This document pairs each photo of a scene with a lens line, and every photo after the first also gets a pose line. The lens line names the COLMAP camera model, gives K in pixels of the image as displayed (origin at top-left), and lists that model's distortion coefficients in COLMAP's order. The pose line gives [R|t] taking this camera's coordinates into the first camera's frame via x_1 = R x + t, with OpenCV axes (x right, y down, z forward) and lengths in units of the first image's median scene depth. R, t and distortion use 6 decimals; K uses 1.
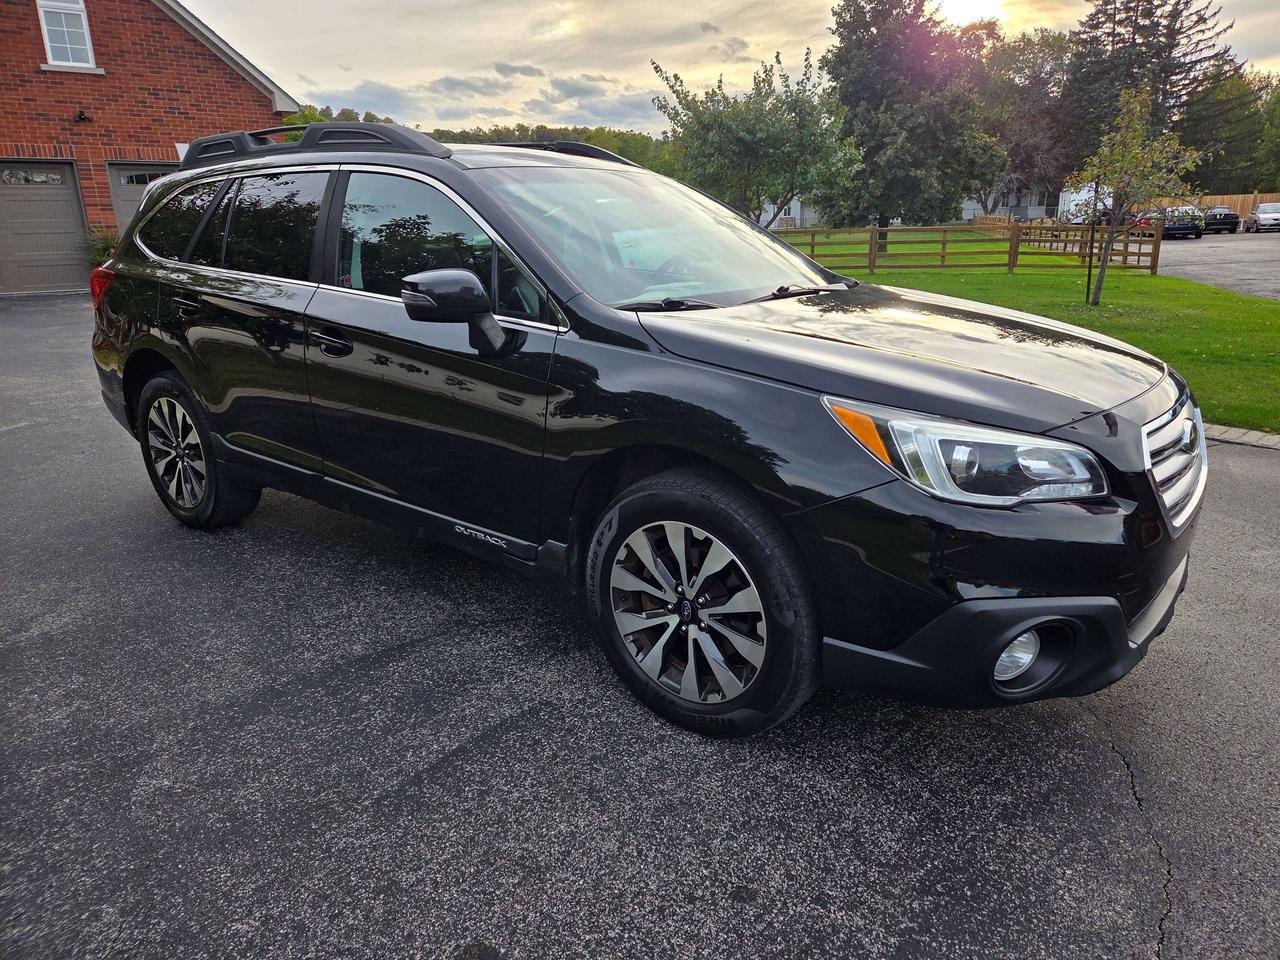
lens RADIAL K [[865.9, 0, 646.2], [0, 865.9, 481.6], [0, 0, 1]] dist [0.045800, -0.028712]
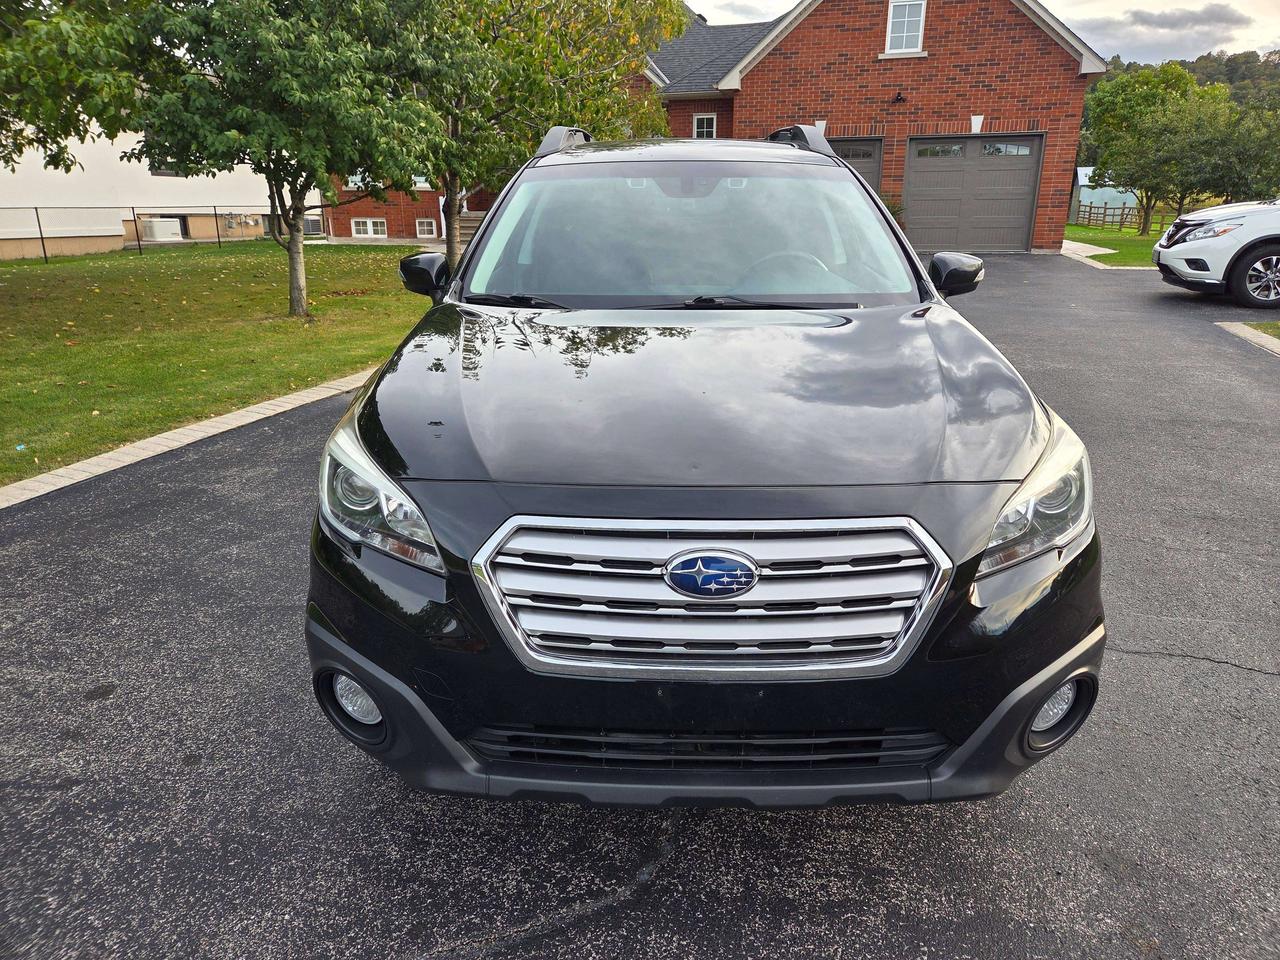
lens RADIAL K [[865.9, 0, 644.8], [0, 865.9, 481.4], [0, 0, 1]] dist [0.045800, -0.028712]
pose [[0.589548, 0.268466, -0.761813, 0.166473], [-0.240002, 0.958776, 0.152144, -0.032493], [0.771253, 0.093140, 0.629677, 0.081784]]
